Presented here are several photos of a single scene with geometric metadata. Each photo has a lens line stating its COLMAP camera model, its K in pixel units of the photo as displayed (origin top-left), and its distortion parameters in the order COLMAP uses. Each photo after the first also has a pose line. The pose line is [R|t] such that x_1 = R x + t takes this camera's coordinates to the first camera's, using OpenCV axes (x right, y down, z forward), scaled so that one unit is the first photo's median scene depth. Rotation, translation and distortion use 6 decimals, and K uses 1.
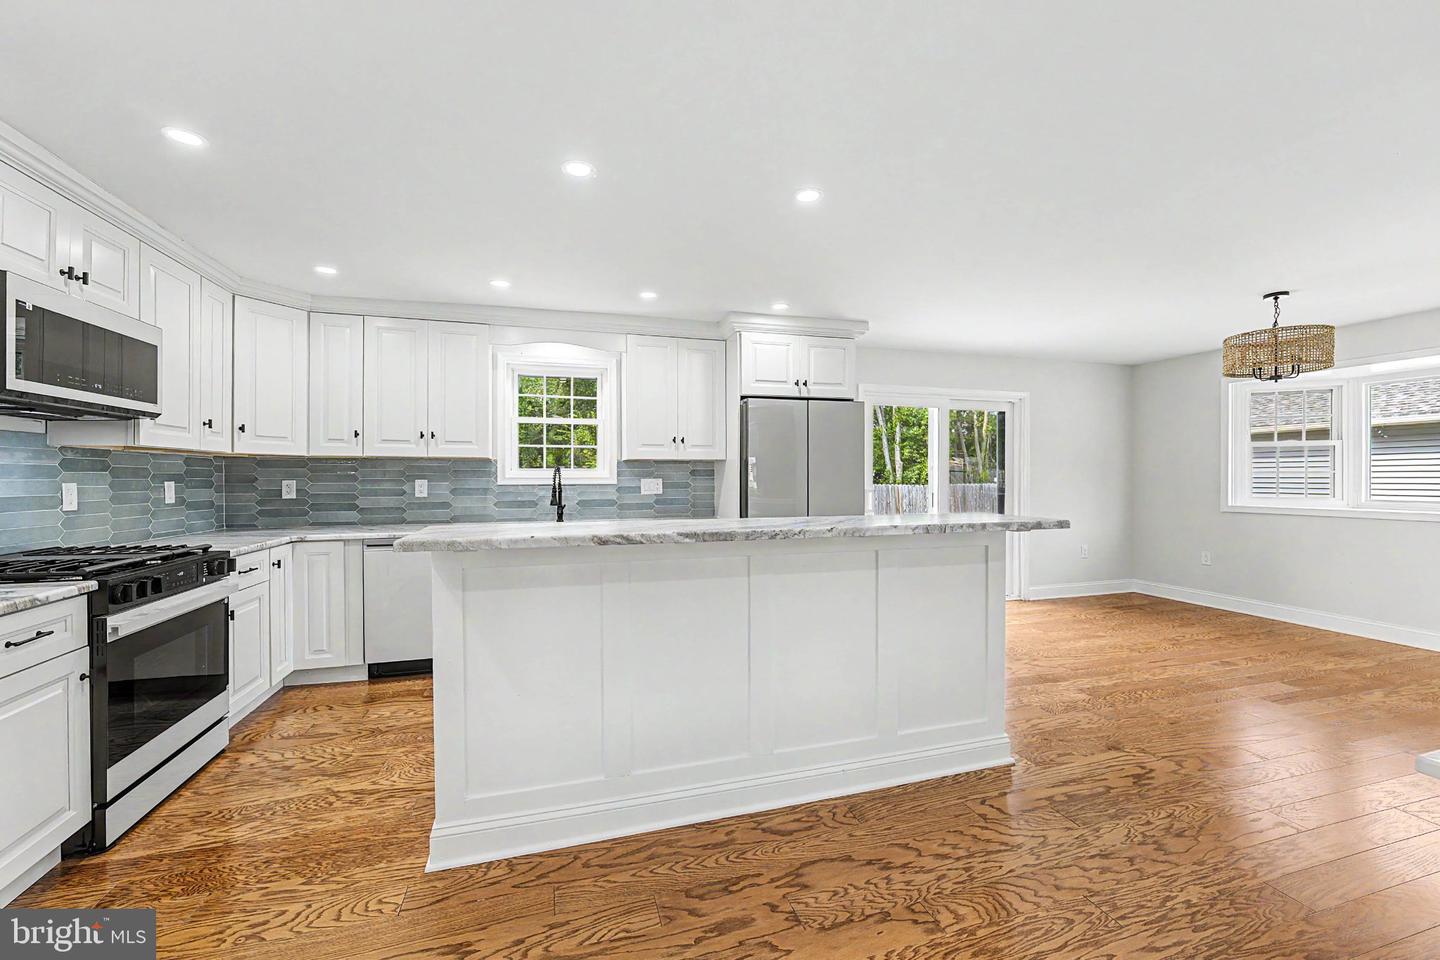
lens RADIAL K [[572.3, 0, 712.5], [0, 572.3, 477.4], [0, 0, 1]] dist [-0.005882, -0.000186]
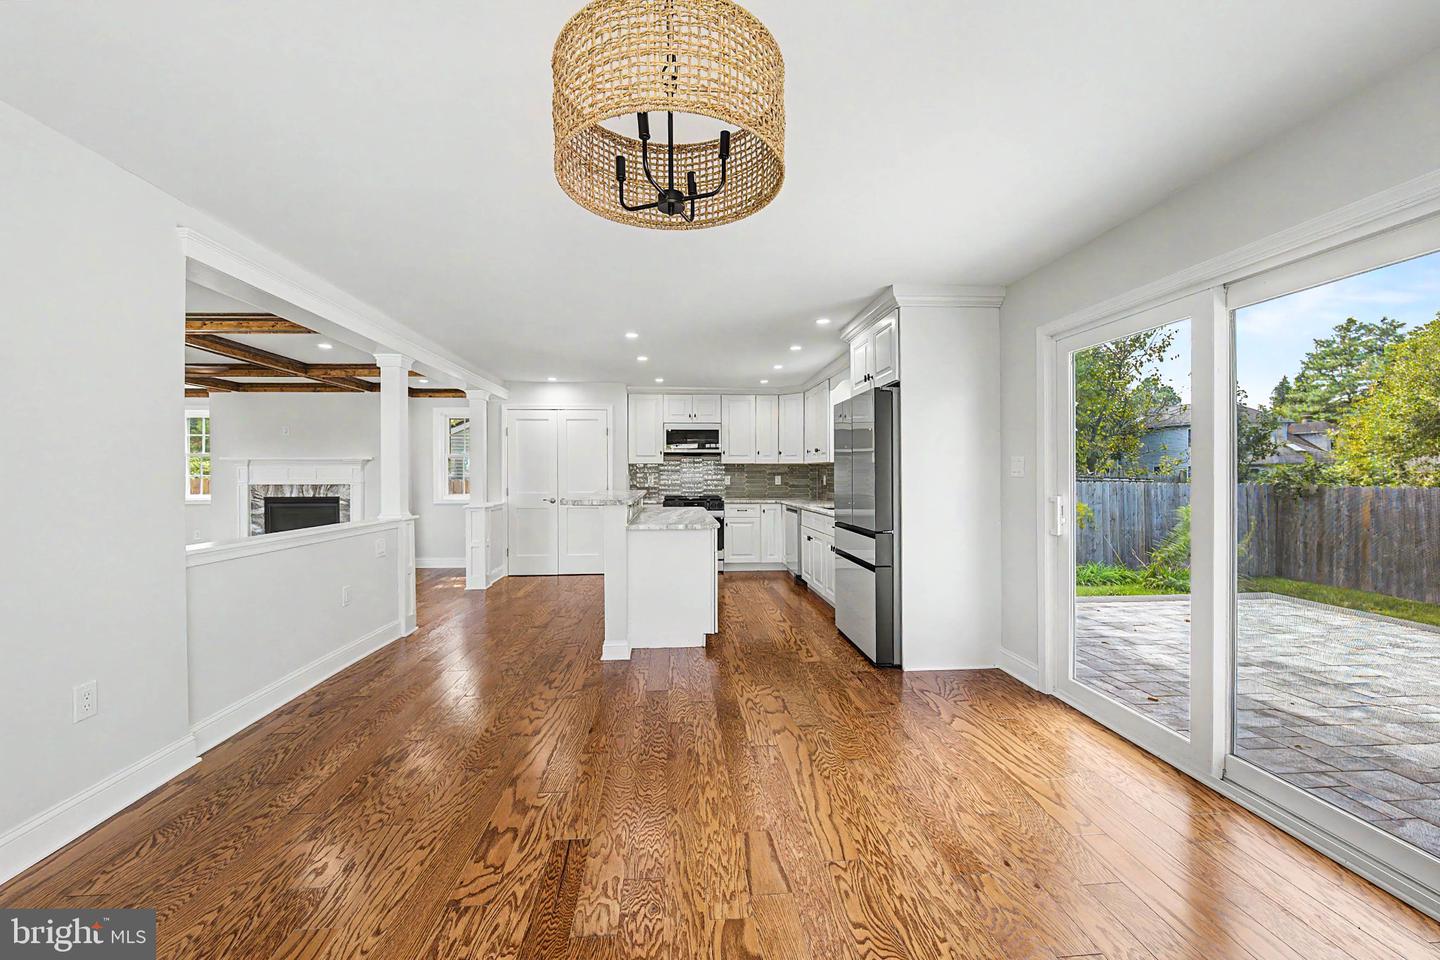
lens RADIAL K [[572.3, 0, 712.5], [0, 572.3, 477.4], [0, 0, 1]] dist [-0.005882, -0.000186]
pose [[-0.215019, 0.009463, -0.976564, 1.067125], [0.001348, 0.999955, 0.009393, -0.006245], [0.976609, 0.000703, -0.215022, 0.880757]]
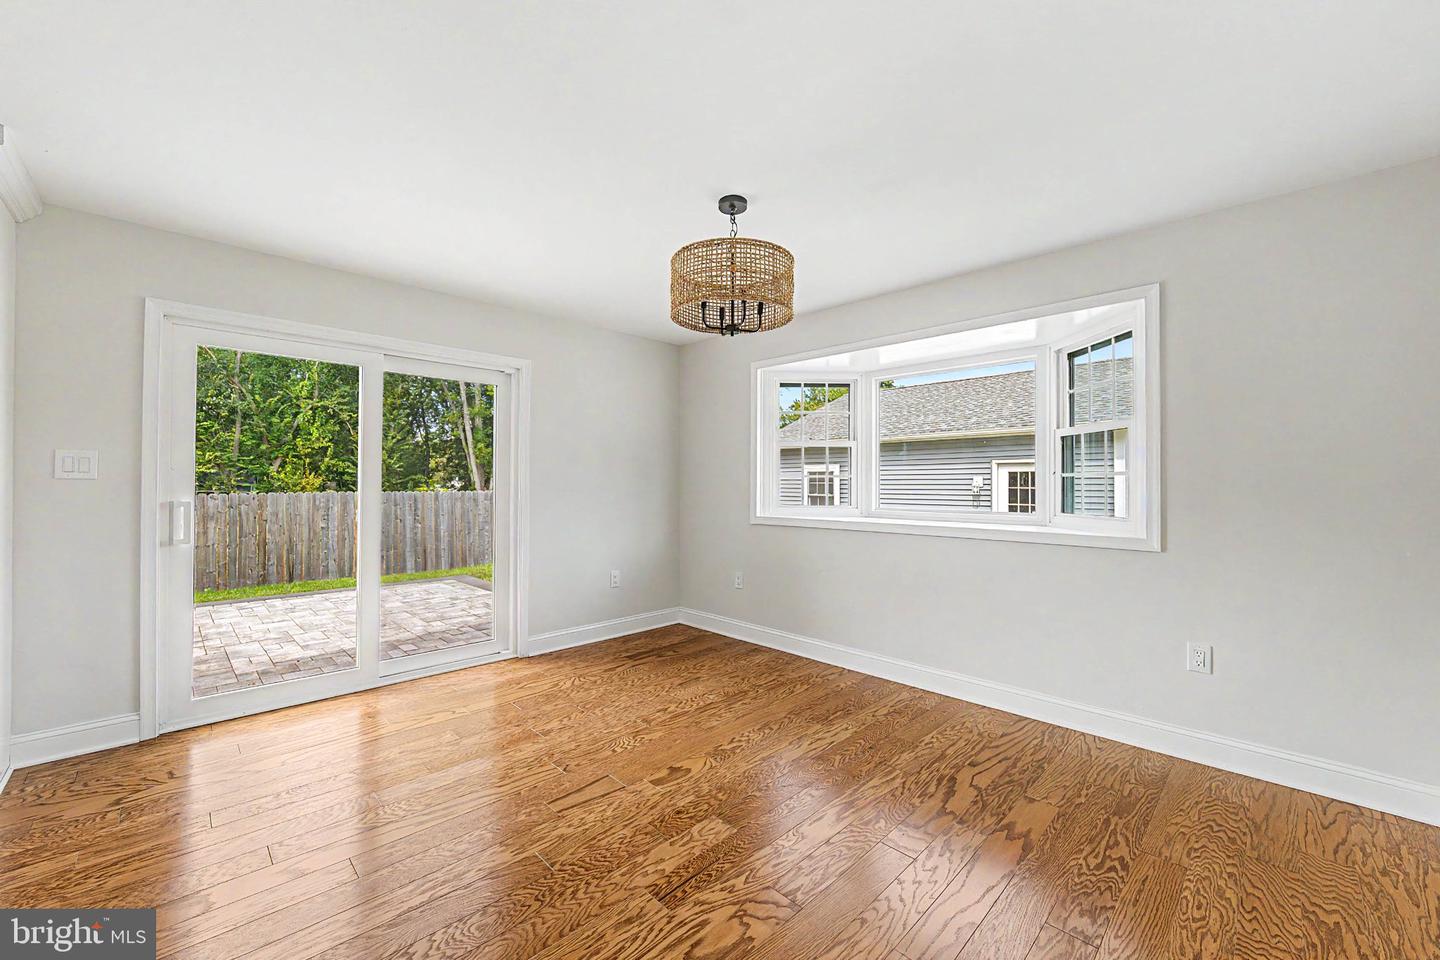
lens RADIAL K [[572.3, 0, 712.5], [0, 572.3, 477.4], [0, 0, 1]] dist [-0.005882, -0.000186]
pose [[0.882499, 0.010887, 0.470187, 0.529118], [-0.006102, 0.999913, -0.011699, 0.002025], [-0.470274, 0.007456, 0.882489, 0.342630]]
